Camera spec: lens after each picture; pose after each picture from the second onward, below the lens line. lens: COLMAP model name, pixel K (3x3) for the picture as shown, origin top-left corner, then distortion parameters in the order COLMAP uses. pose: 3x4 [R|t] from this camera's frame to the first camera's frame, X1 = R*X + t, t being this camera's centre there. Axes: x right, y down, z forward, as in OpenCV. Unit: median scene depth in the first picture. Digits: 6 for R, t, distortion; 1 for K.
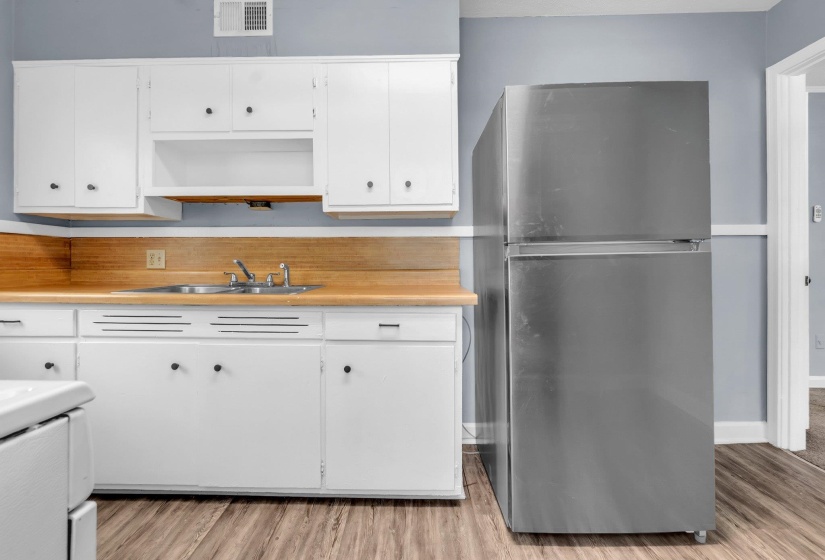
lens RADIAL K [[365.2, 0, 412.5], [0, 365.2, 261.2], [0, 0, 1]] dist [0.000590, -0.000509]
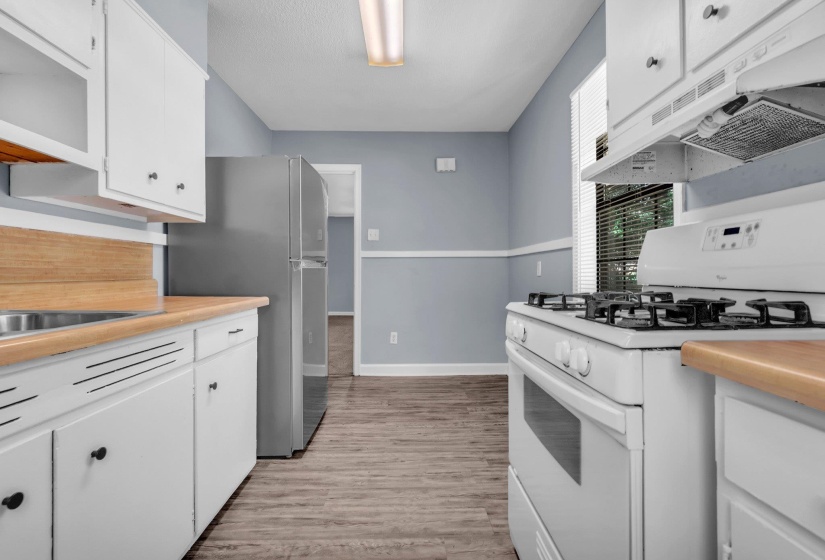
lens RADIAL K [[365.2, 0, 412.5], [0, 365.2, 261.2], [0, 0, 1]] dist [0.000590, -0.000509]
pose [[-0.040689, 0.034967, 0.998560, -1.121669], [-0.003375, 0.999377, -0.035133, 0.010144], [-0.999166, -0.004800, -0.040546, 0.530171]]
